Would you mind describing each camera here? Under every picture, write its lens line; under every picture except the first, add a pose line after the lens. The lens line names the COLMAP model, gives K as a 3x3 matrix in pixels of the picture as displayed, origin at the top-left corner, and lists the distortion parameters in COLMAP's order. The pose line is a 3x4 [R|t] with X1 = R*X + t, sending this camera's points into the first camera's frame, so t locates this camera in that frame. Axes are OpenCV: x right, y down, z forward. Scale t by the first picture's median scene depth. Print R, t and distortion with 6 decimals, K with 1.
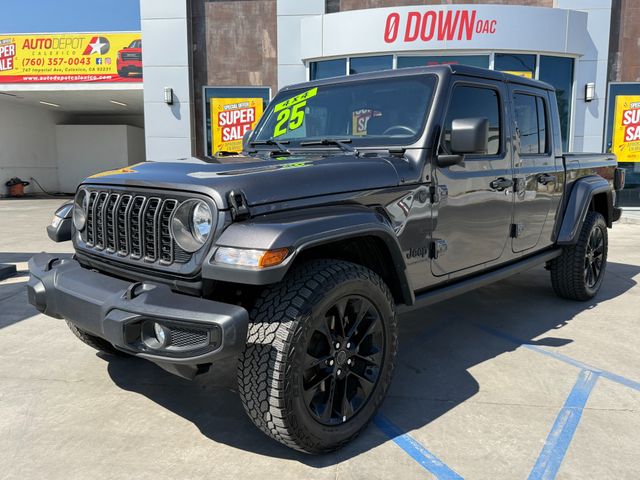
lens RADIAL K [[536.3, 0, 320.2], [0, 536.3, 241.8], [0, 0, 1]] dist [0.066849, -0.125212]
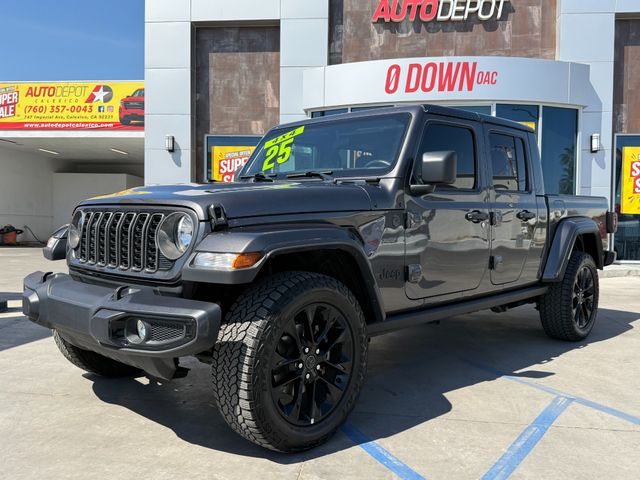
lens RADIAL K [[568.7, 0, 320.0], [0, 568.7, 240.0], [0, 0, 1]] dist [0.123102, -0.256562]
pose [[0.999831, 0.012261, -0.013686, 0.015000], [-0.013664, 0.994099, -0.107615, 0.020141], [0.012285, 0.107784, 0.994098, -0.033797]]
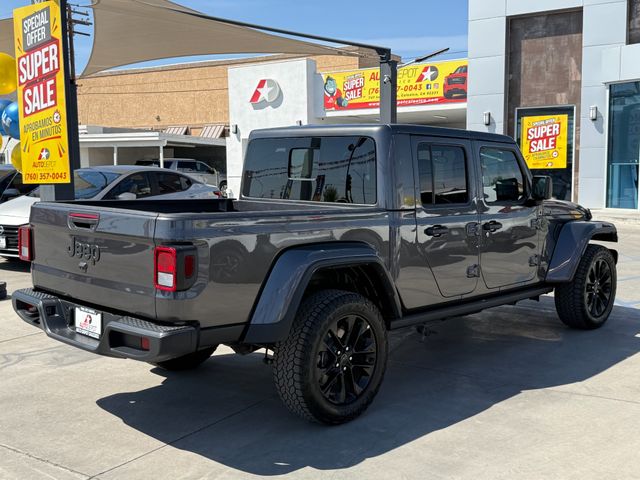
lens RADIAL K [[711.7, 0, 317.9], [0, 711.7, 240.7], [0, 0, 1]] dist [0.151263, -0.344083]
pose [[0.885649, 0.033479, -0.463146, 0.174288], [-0.050971, 0.998380, -0.025300, 0.085127], [0.461549, 0.046014, 0.885921, -0.731910]]
